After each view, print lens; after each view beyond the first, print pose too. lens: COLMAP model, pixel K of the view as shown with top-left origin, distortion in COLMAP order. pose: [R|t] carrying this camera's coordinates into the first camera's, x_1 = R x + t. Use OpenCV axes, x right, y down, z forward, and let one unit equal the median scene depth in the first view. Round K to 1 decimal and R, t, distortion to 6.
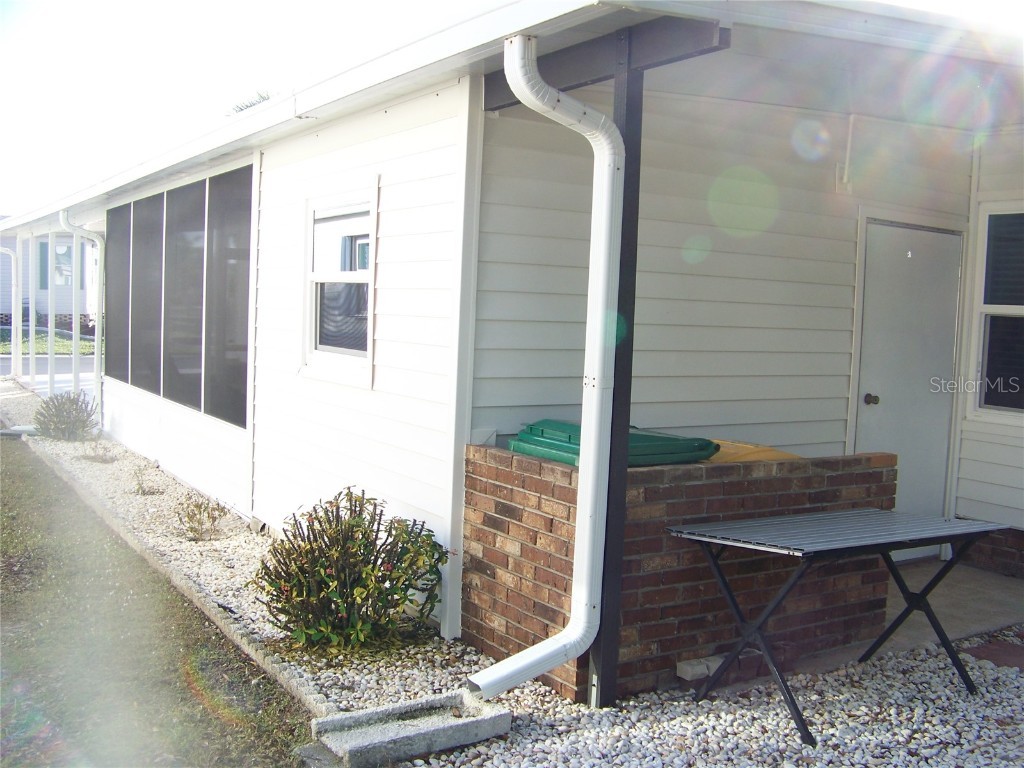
lens RADIAL K [[1086.5, 0, 516.8], [0, 1086.5, 390.3], [0, 0, 1]] dist [-0.254333, 0.329707]
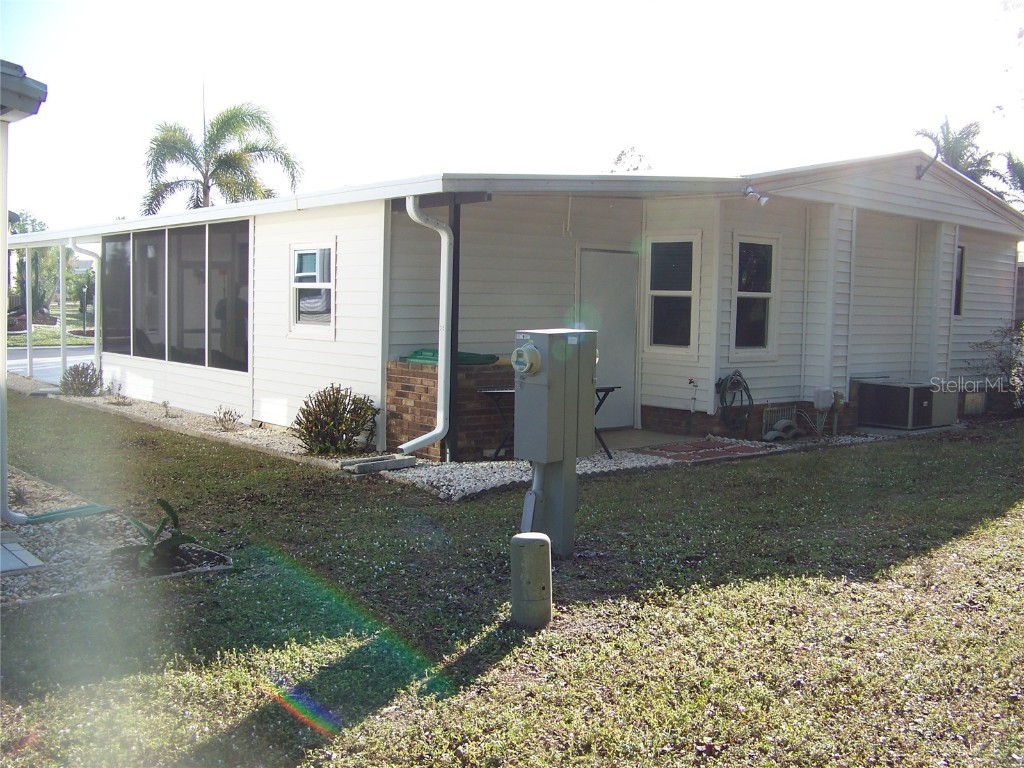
lens RADIAL K [[1086.5, 0, 516.8], [0, 1086.5, 390.3], [0, 0, 1]] dist [-0.254333, 0.329707]
pose [[0.989333, -0.032509, 0.141995, -0.103642], [0.030711, 0.999418, 0.014839, 0.088055], [-0.142395, -0.010320, 0.989756, -1.286435]]
